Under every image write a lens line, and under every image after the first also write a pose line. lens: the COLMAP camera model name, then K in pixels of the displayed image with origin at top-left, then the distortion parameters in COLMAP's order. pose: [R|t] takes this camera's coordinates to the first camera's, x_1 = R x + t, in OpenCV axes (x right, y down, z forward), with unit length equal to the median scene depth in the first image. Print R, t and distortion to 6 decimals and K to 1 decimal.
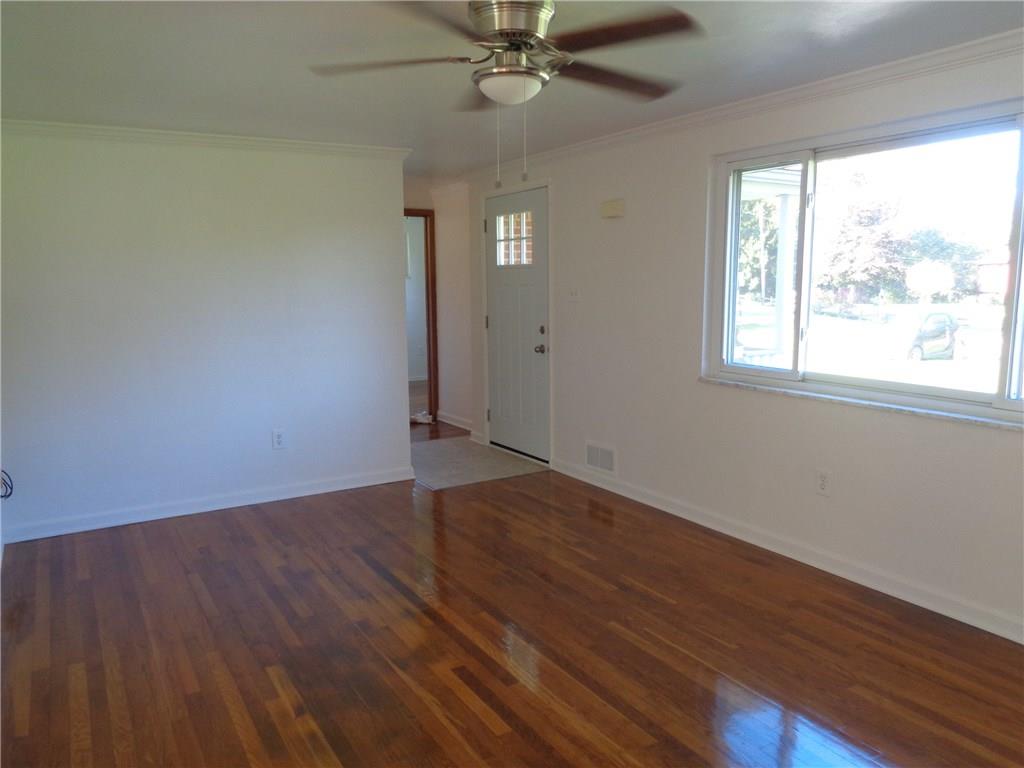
lens RADIAL K [[761.7, 0, 512.0], [0, 761.7, 384.0], [0, 0, 1]] dist [-0.010734, 0.000382]
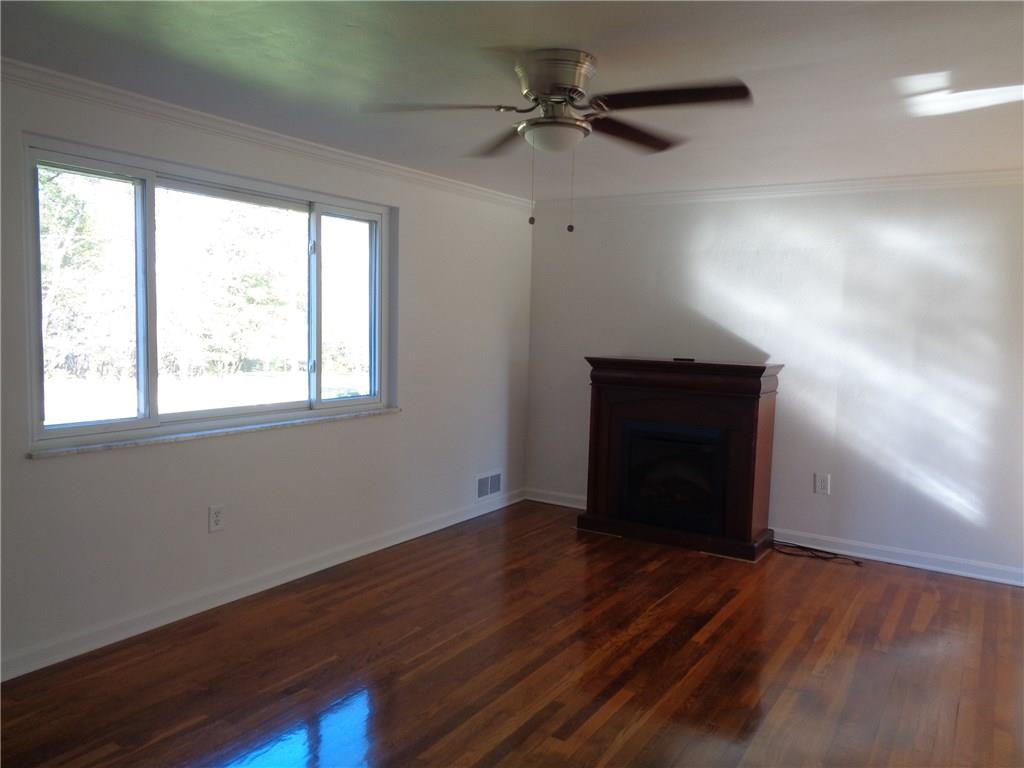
lens RADIAL K [[761.7, 0, 512.0], [0, 761.7, 384.0], [0, 0, 1]] dist [-0.010734, 0.000382]
pose [[-0.435929, -0.067373, 0.897456, -0.243219], [0.116052, 0.984660, 0.130291, -0.048695], [-0.892467, 0.160949, -0.421423, 0.398977]]
